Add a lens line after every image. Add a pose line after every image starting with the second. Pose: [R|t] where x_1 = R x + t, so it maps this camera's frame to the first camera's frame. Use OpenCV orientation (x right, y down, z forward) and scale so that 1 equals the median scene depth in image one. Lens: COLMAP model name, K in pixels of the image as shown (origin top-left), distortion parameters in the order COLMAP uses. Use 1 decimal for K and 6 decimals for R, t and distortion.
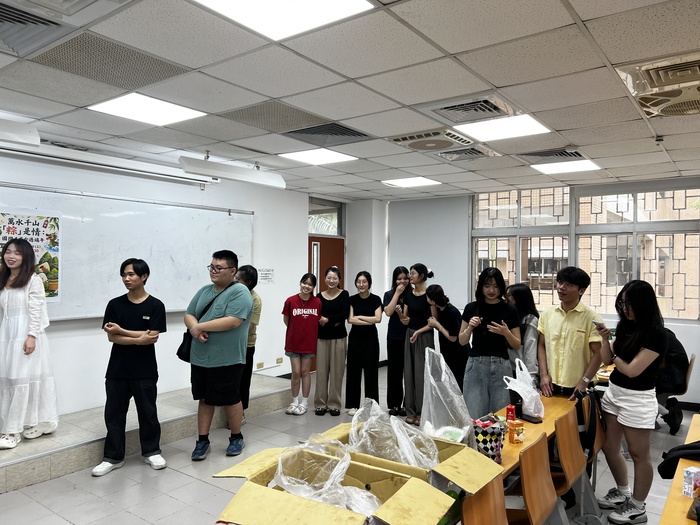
lens RADIAL K [[549.8, 0, 350.6], [0, 549.8, 245.4], [0, 0, 1]] dist [0.124640, -0.000565]
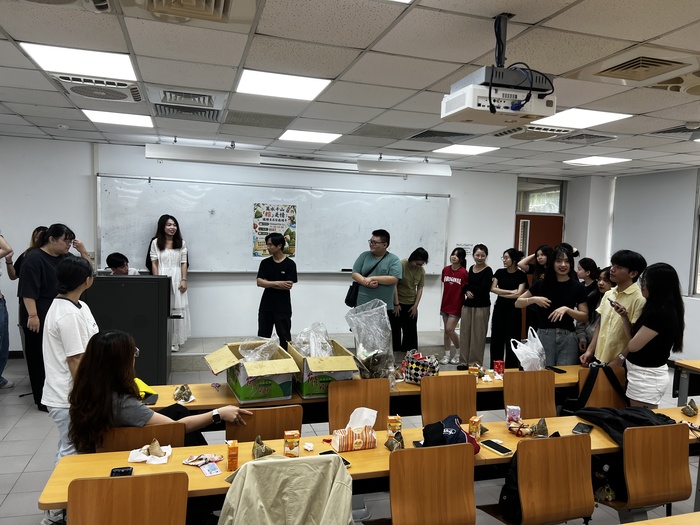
lens RADIAL K [[549.8, 0, 350.6], [0, 549.8, 245.4], [0, 0, 1]] dist [0.124640, -0.000565]
pose [[0.826663, 0.030067, -0.561894, 0.425119], [-0.002018, 0.998723, 0.050473, -0.017291], [0.562694, -0.040590, 0.825668, -0.117707]]
